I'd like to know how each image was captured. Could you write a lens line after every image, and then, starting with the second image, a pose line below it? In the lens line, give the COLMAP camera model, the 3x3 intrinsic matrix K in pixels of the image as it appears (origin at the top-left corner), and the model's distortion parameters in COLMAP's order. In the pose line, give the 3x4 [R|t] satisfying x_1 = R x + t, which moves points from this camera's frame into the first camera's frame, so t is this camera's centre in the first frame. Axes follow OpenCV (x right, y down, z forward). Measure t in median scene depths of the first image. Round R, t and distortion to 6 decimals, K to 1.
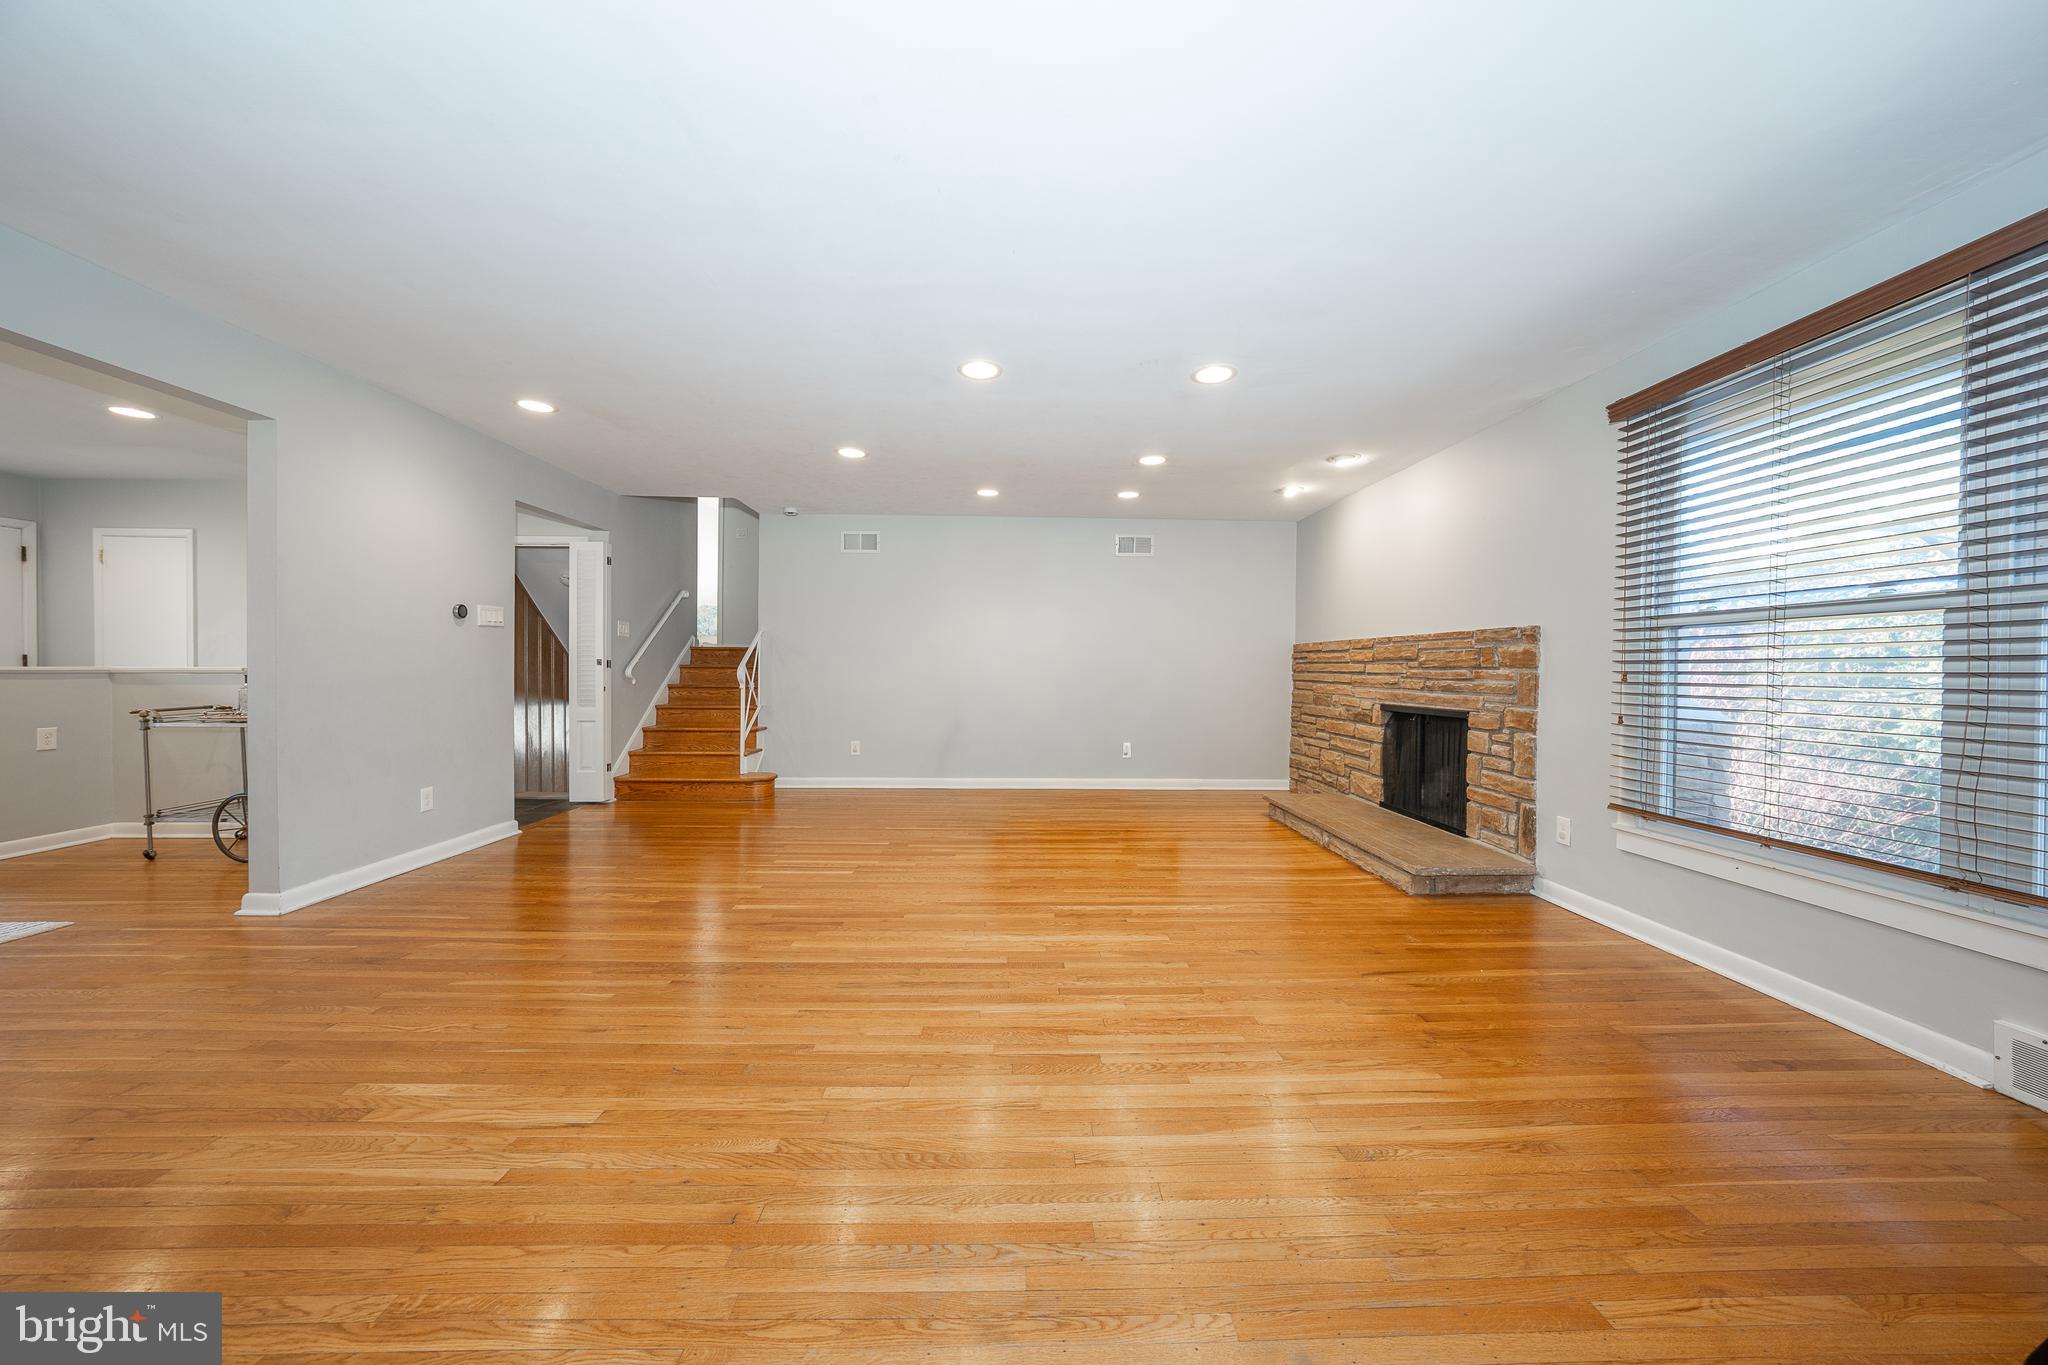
lens RADIAL K [[698.9, 0, 1022.1], [0, 698.9, 681.6], [0, 0, 1]] dist [-0.018957, -0.000038]
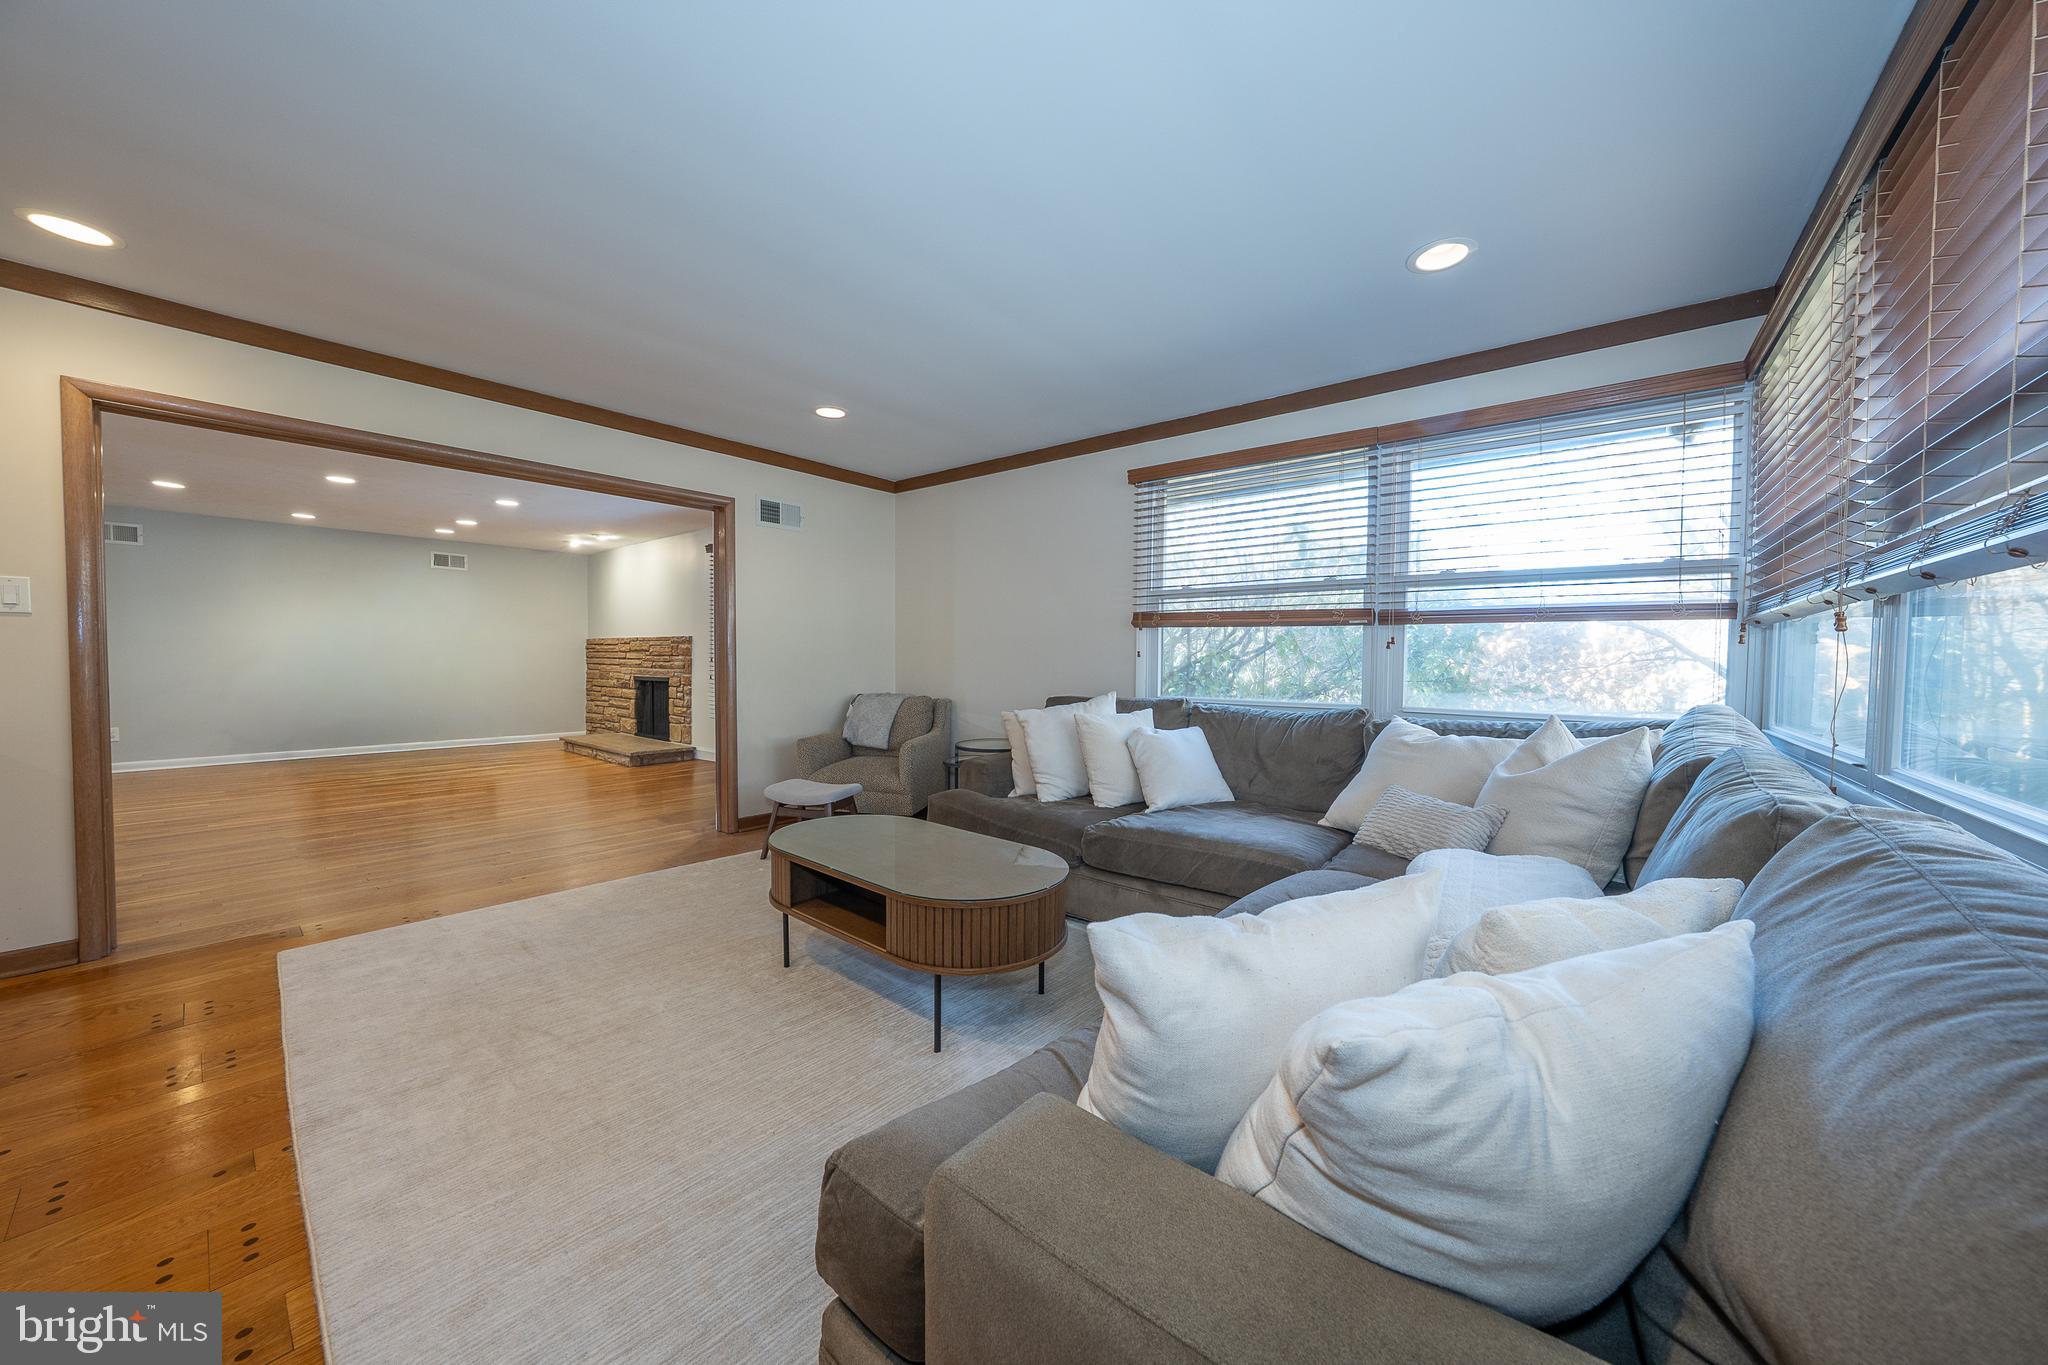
lens RADIAL K [[698.9, 0, 1017.1], [0, 698.9, 684.1], [0, 0, 1]] dist [-0.018957, -0.000038]
pose [[0.652913, -0.035883, 0.756583, -0.168023], [0.013949, 0.999277, 0.035356, 0.003737], [-0.757305, -0.012531, 0.652941, -0.843080]]
